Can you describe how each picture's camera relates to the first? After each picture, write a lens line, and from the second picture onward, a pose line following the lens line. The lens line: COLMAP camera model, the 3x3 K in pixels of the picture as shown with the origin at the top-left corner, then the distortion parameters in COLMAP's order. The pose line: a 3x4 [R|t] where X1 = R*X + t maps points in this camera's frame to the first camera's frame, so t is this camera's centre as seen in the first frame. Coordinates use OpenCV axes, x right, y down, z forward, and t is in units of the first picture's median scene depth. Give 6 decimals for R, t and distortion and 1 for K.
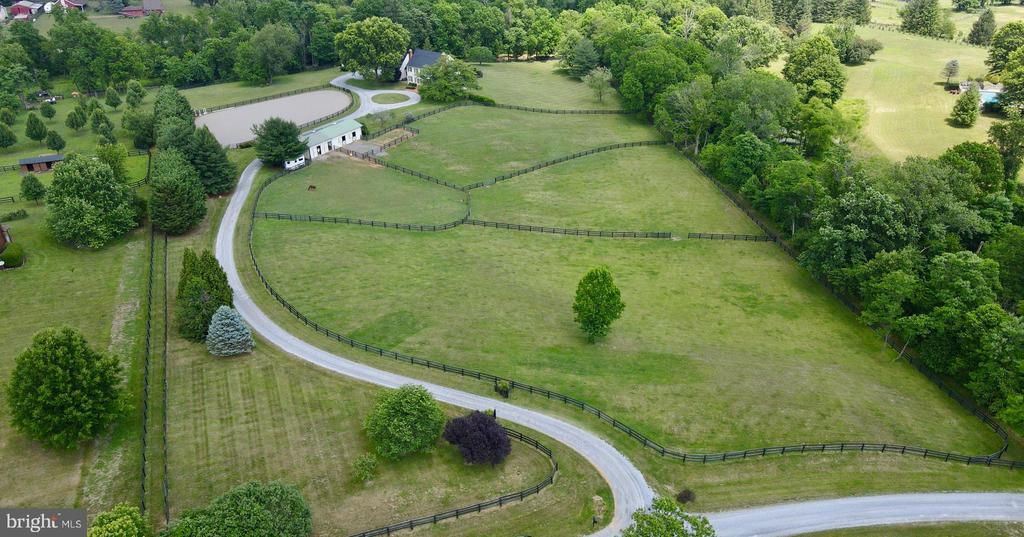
lens RADIAL K [[750.0, 0, 515.1], [0, 750.0, 298.8], [0, 0, 1]] dist [0.000113, 0.002878]
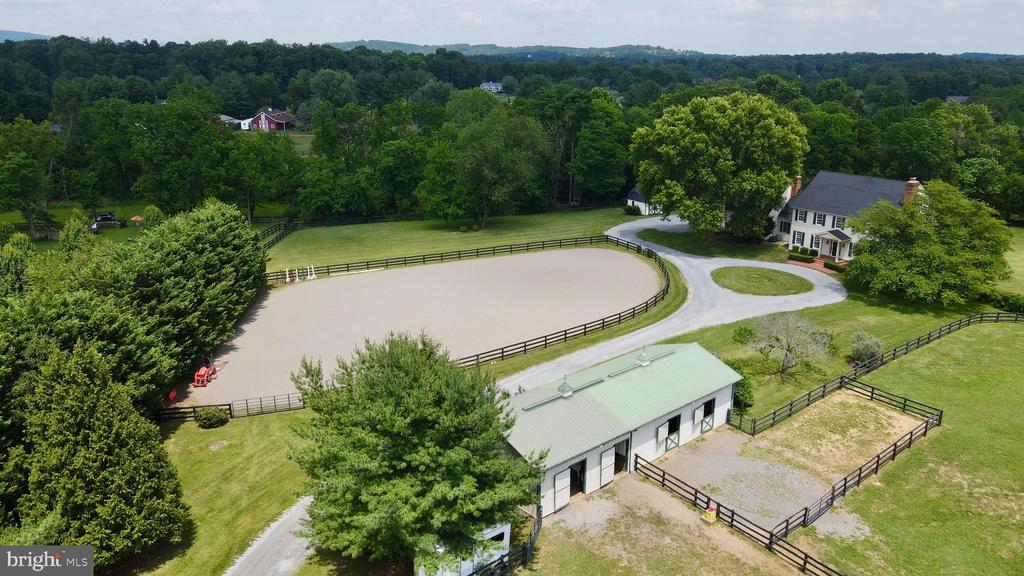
lens RADIAL K [[759.5, 0, 510.5], [0, 759.5, 296.0], [0, 0, 1]] dist [-0.010466, 0.036415]
pose [[0.950606, 0.095541, -0.295332, -0.187409], [-0.158464, 0.967498, -0.197069, -0.176244], [0.266905, 0.234134, 0.934849, 0.653959]]
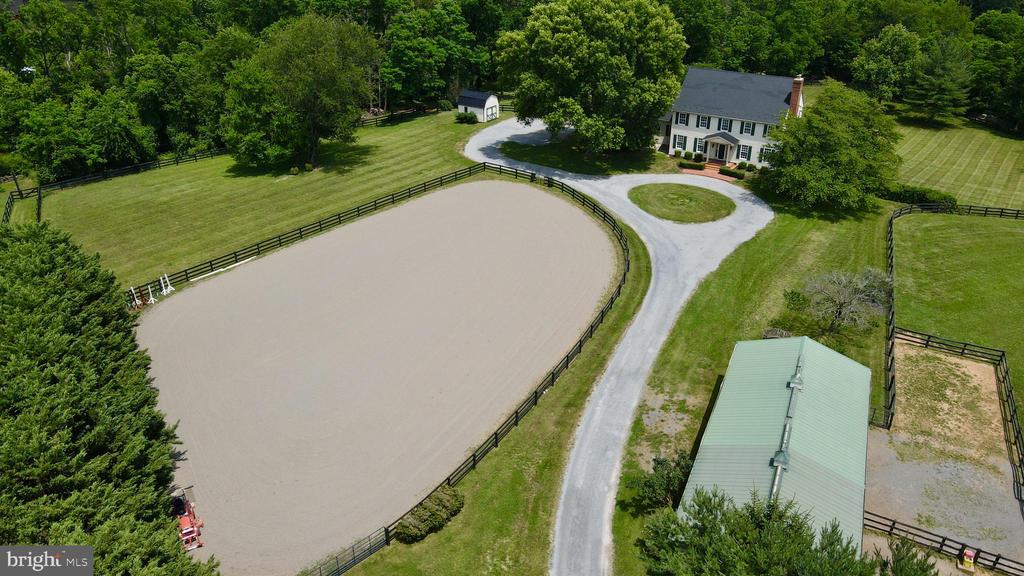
lens RADIAL K [[759.5, 0, 510.5], [0, 759.5, 296.0], [0, 0, 1]] dist [-0.010466, 0.036415]
pose [[0.992603, -0.054975, 0.108245, -0.316488], [0.058926, 0.997695, -0.033645, -0.232309], [-0.106146, 0.039775, 0.993555, 0.698630]]
